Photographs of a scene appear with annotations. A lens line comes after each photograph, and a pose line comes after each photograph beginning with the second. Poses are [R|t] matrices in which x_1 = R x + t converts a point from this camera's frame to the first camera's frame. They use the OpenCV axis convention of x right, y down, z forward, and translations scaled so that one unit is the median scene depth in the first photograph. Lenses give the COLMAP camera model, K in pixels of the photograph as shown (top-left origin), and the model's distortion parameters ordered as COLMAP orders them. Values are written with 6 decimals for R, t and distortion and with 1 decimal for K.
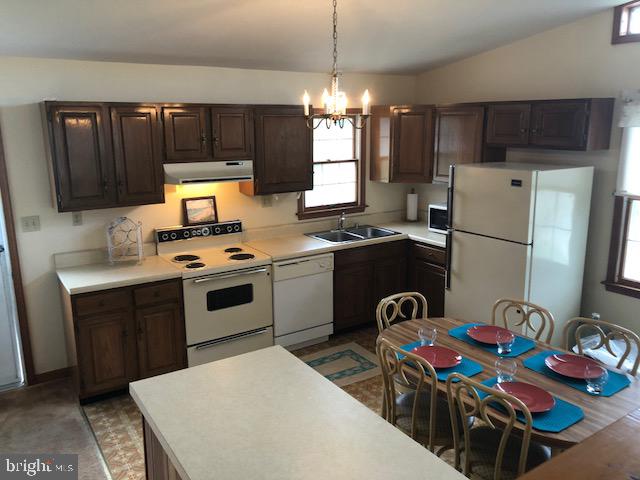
lens RADIAL K [[523.3, 0, 320.0], [0, 523.3, 240.0], [0, 0, 1]] dist [0.032406, -0.000656]
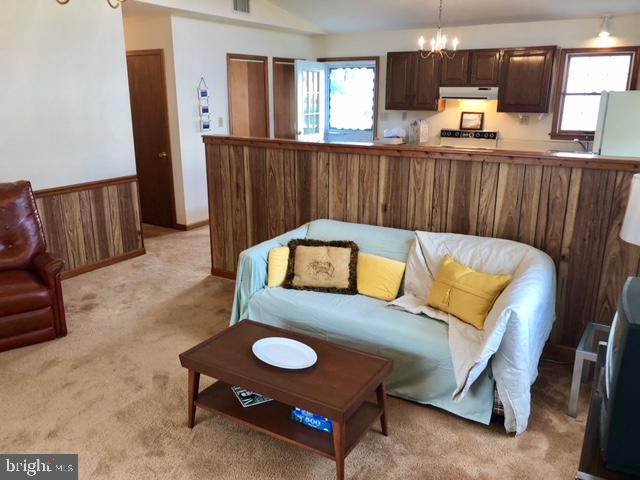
lens RADIAL K [[523.3, 0, 320.0], [0, 523.3, 240.0], [0, 0, 1]] dist [0.032406, -0.000656]
pose [[0.419297, 0.258777, -0.870187, 1.190515], [-0.202363, 0.961040, 0.188286, 0.093504], [0.885008, 0.097146, 0.455328, -0.084720]]
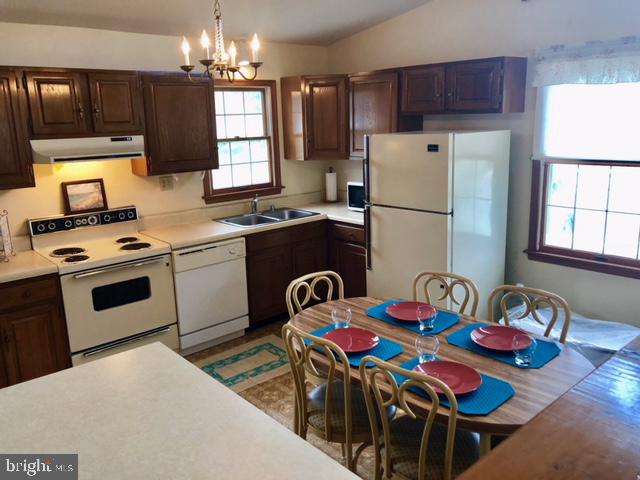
lens RADIAL K [[537.7, 0, 321.8], [0, 537.7, 232.7], [0, 0, 1]] dist [0.046956, -0.005525]
pose [[0.989275, -0.050911, 0.136904, 0.036771], [0.050900, 0.998697, 0.003587, 0.023991], [-0.136908, 0.003420, 0.990578, 0.075146]]
